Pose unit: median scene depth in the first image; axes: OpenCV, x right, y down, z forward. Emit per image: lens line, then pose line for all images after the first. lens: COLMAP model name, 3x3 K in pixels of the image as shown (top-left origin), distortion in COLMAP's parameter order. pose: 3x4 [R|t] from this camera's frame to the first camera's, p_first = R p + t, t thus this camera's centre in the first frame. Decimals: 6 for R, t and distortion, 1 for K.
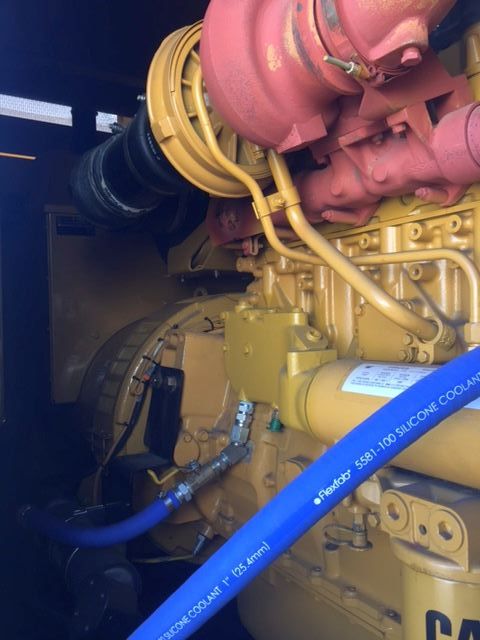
lens RADIAL K [[553.1, 0, 240.0], [0, 553.1, 320.0], [0, 0, 1]] dist [0.104198, -0.138749]
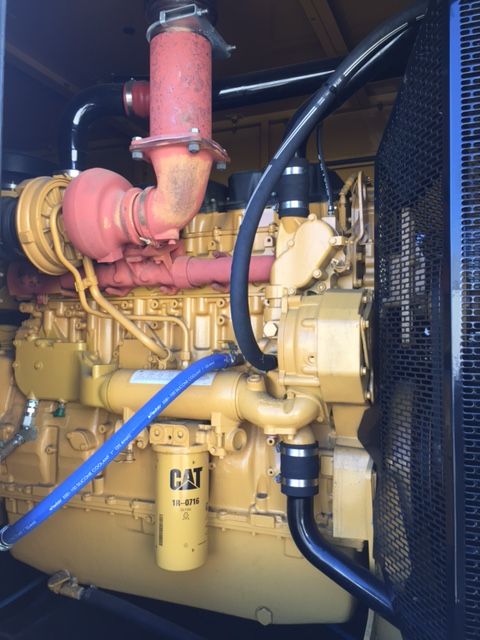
lens RADIAL K [[553.1, 0, 240.0], [0, 553.1, 320.0], [0, 0, 1]] dist [0.104198, -0.138749]
pose [[0.811155, 0.050771, 0.582623, -0.596071], [-0.025563, 0.998350, -0.051408, -0.009560], [-0.584272, 0.026806, 0.811115, -0.789578]]
